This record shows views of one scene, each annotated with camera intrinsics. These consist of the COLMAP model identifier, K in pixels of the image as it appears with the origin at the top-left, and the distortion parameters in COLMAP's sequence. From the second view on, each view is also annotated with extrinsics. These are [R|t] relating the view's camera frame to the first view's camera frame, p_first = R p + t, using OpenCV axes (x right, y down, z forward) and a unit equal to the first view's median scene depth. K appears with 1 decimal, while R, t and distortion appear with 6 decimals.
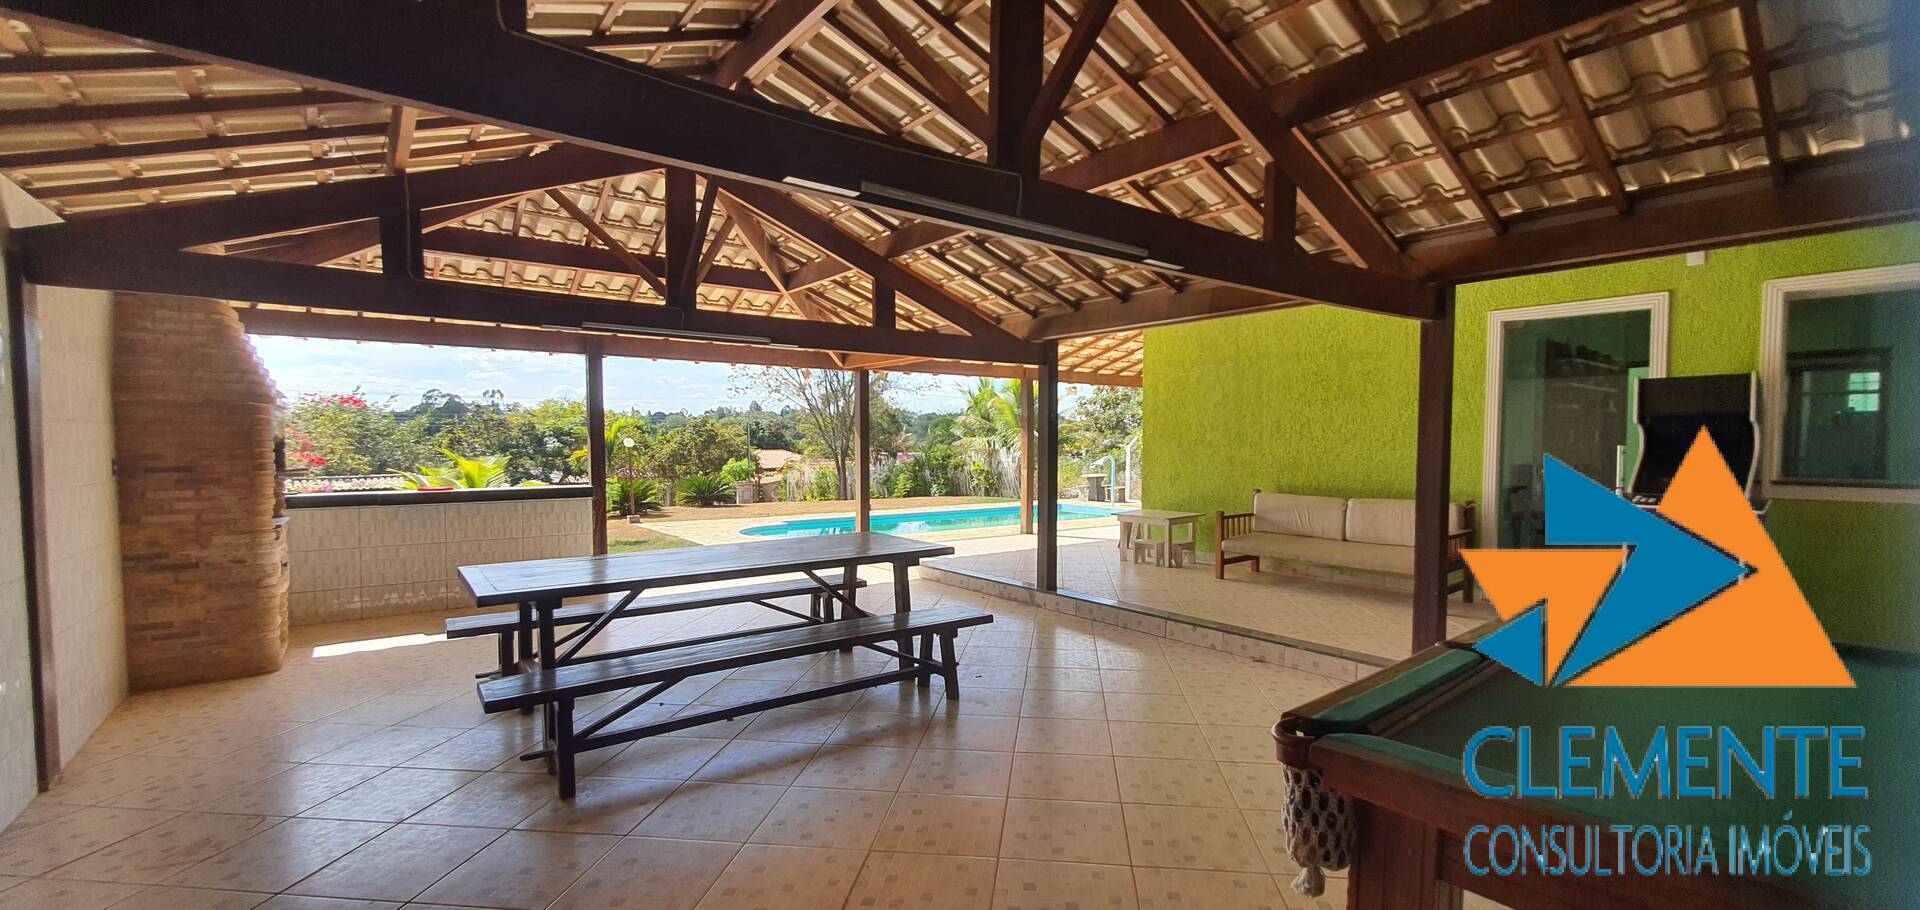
lens RADIAL K [[780.2, 0, 963.8], [0, 780.2, 468.4], [0, 0, 1]] dist [0.000410, -0.000344]
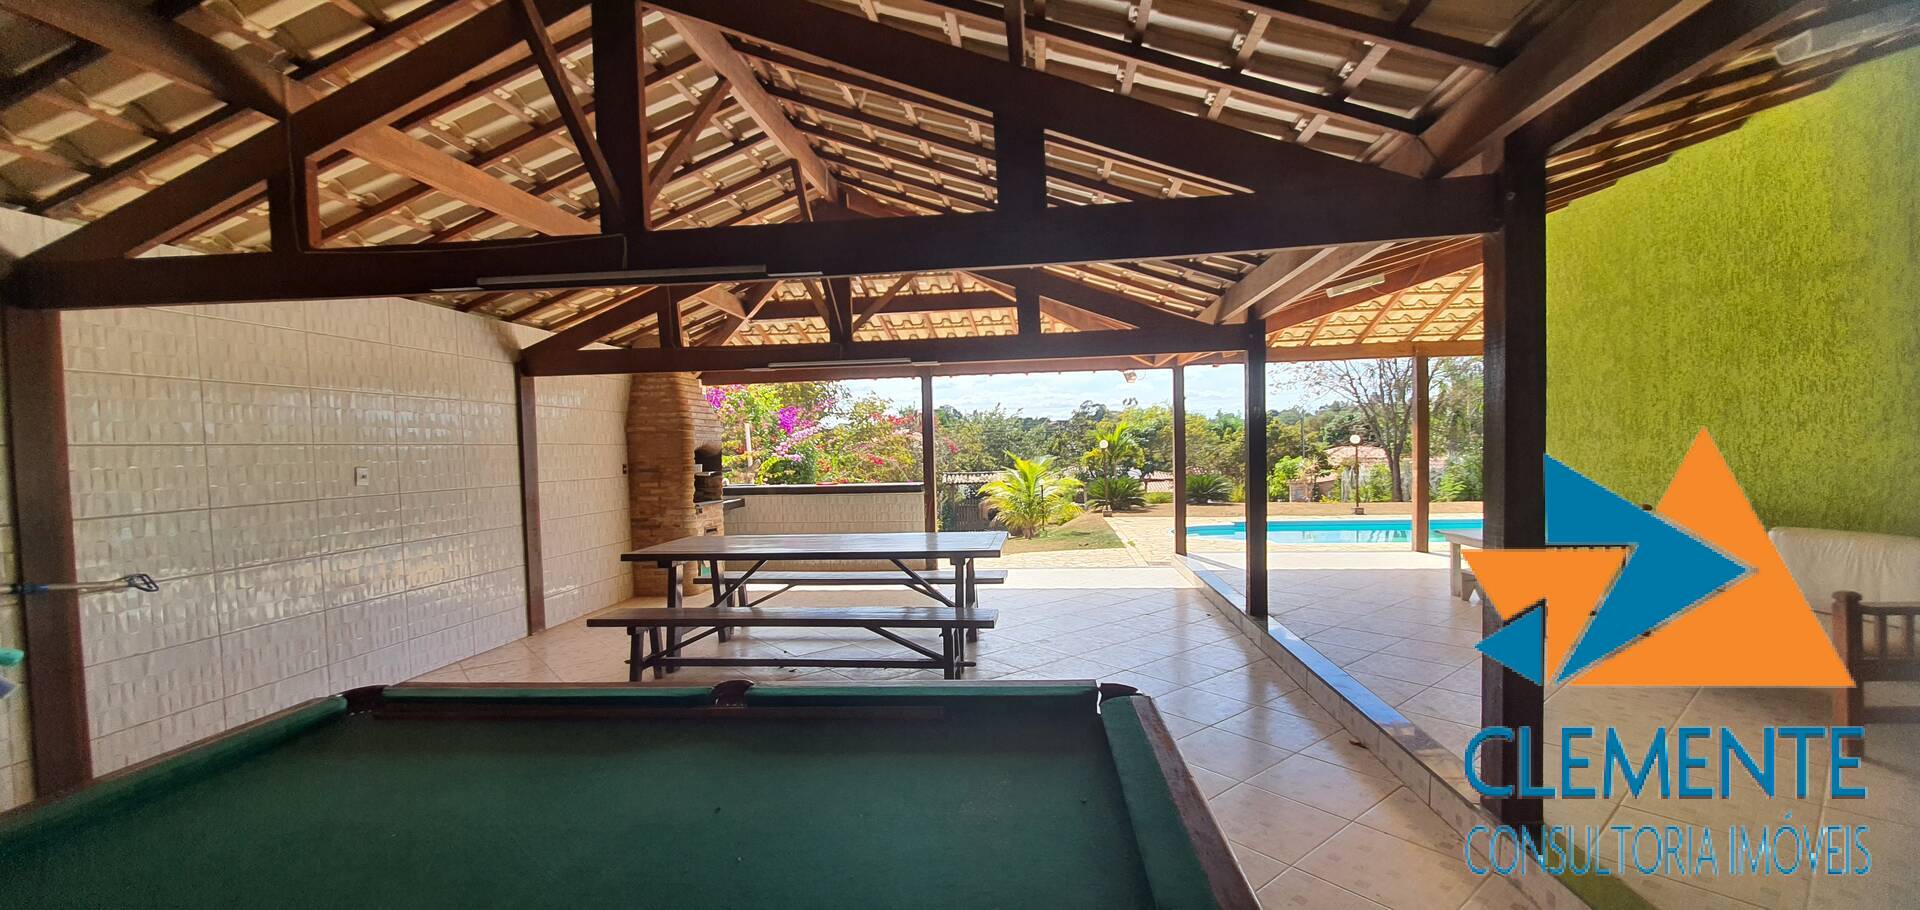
lens RADIAL K [[766.2, 0, 960.6], [0, 766.2, 469.5], [0, 0, 1]] dist [0.000891, -0.000310]
pose [[0.718497, 0.003063, -0.695524, 0.412355], [0.000609, 0.999987, 0.005033, -0.005165], [0.695530, -0.004040, 0.718486, 0.166581]]
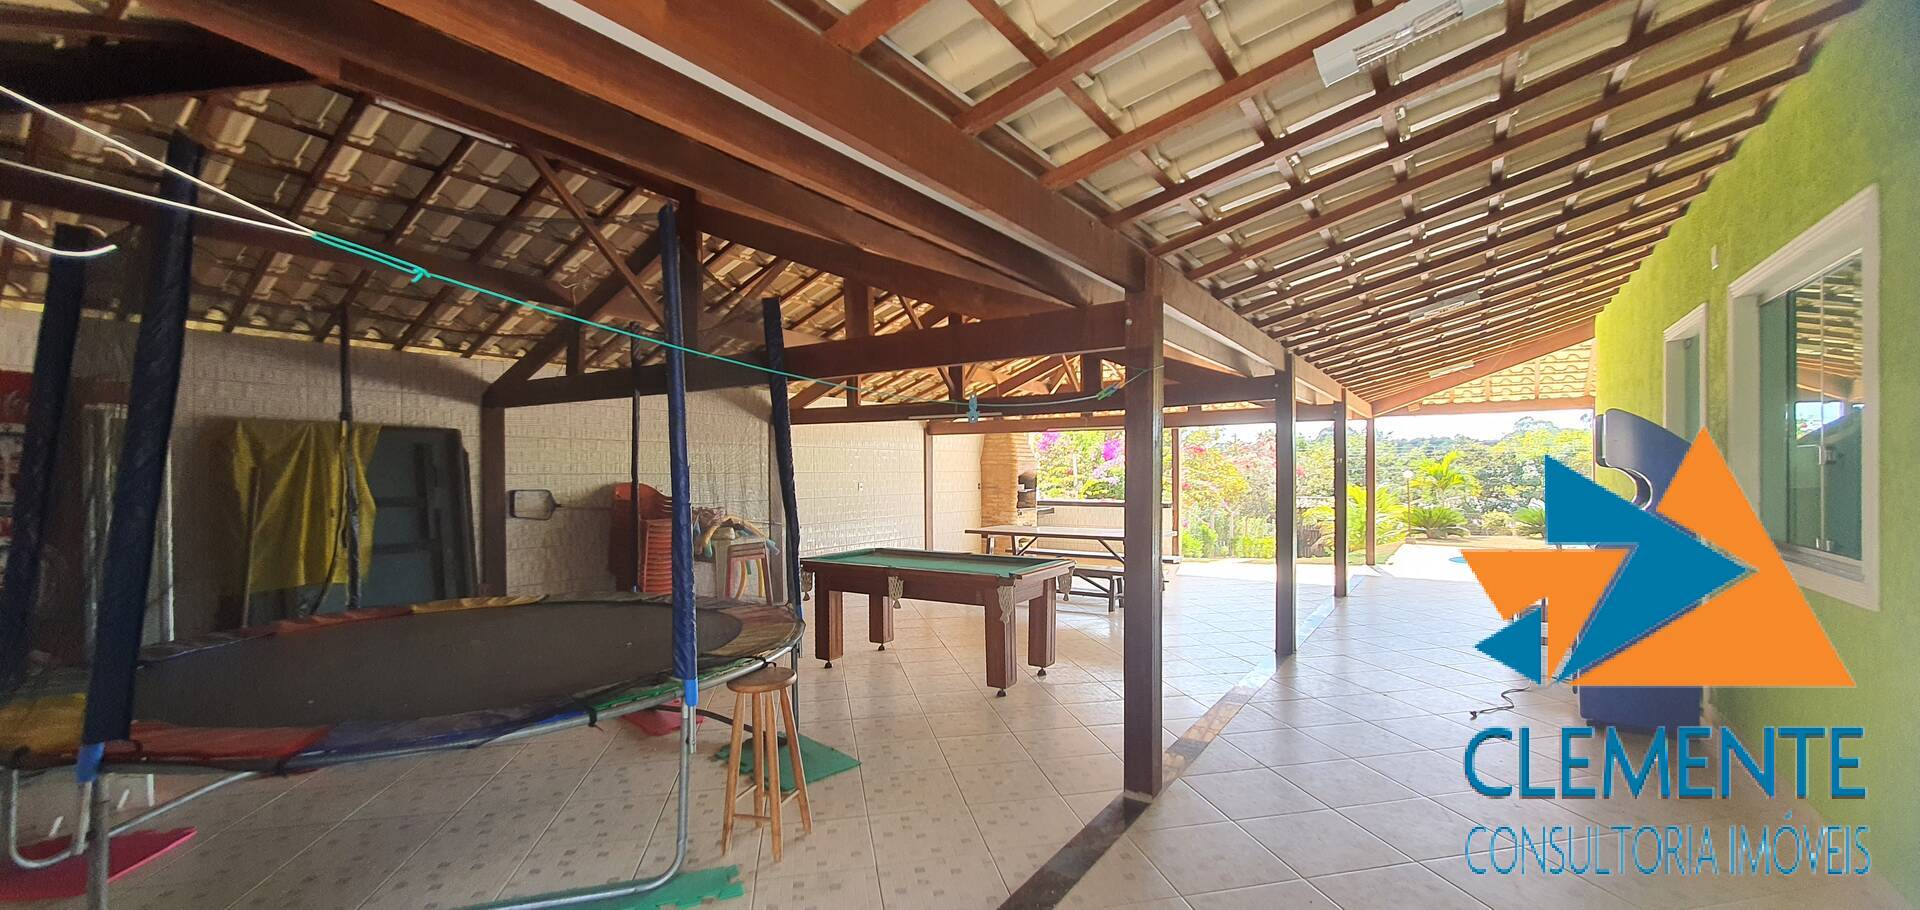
lens RADIAL K [[780.2, 0, 963.8], [0, 780.2, 468.4], [0, 0, 1]] dist [0.000410, -0.000344]
pose [[0.313889, -0.002719, -0.949456, 1.053468], [-0.028566, 0.999516, -0.012306, -0.019353], [0.949030, 0.030985, 0.313660, 0.001158]]
